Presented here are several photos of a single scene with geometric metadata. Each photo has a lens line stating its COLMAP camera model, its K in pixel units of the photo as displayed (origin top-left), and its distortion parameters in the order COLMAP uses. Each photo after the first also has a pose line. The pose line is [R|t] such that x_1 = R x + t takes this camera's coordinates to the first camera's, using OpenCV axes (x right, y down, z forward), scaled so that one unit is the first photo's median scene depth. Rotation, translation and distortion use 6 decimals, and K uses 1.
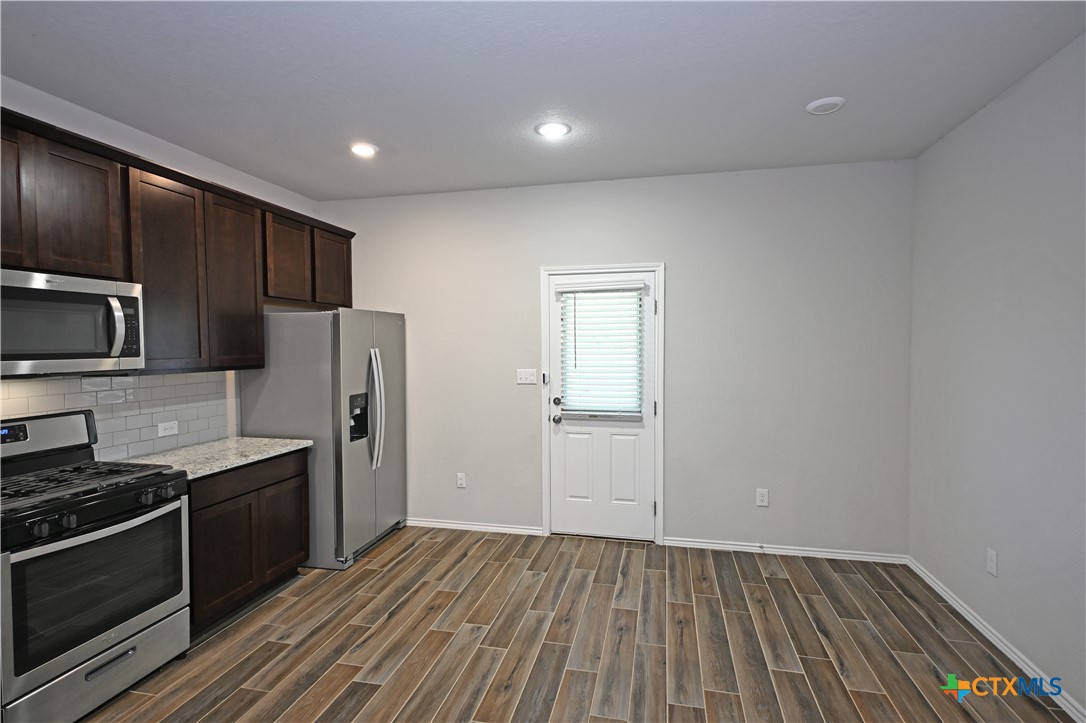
lens RADIAL K [[534.7, 0, 542.1], [0, 534.7, 345.6], [0, 0, 1]] dist [0.000135, 0.000083]
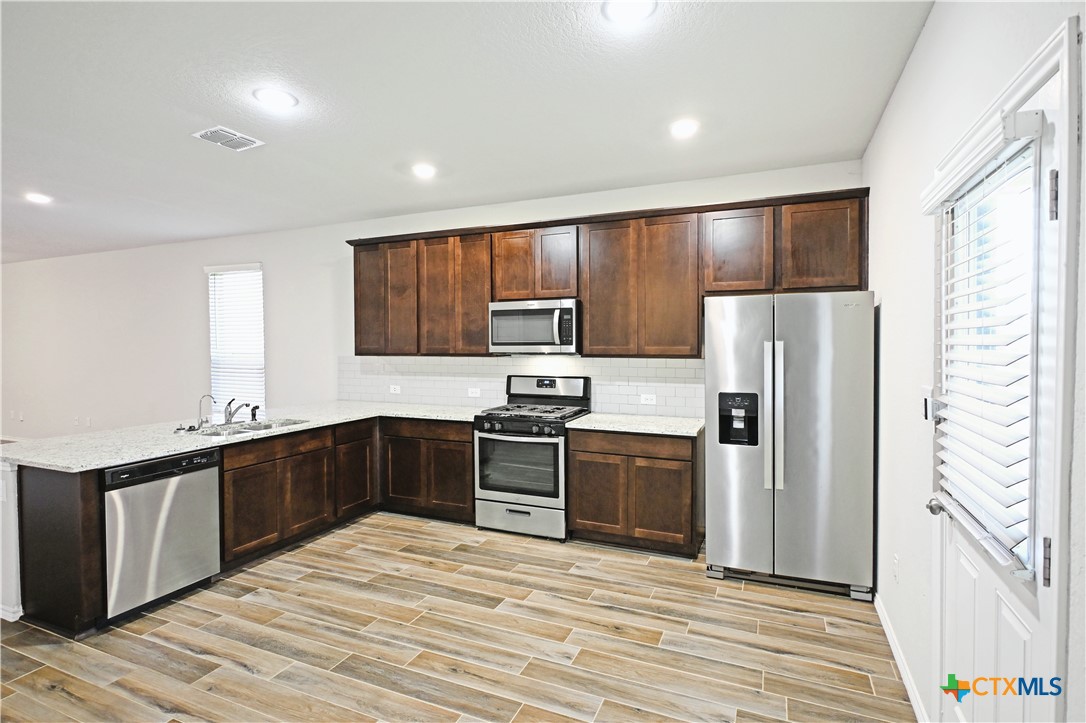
lens RADIAL K [[530.1, 0, 556.5], [0, 530.1, 341.4], [0, 0, 1]] dist [-0.001927, -0.000203]
pose [[-0.168529, 0.007068, -0.985671, 0.740168], [-0.000454, 0.999974, 0.007248, -0.000894], [0.985697, 0.001669, -0.168521, 1.121285]]
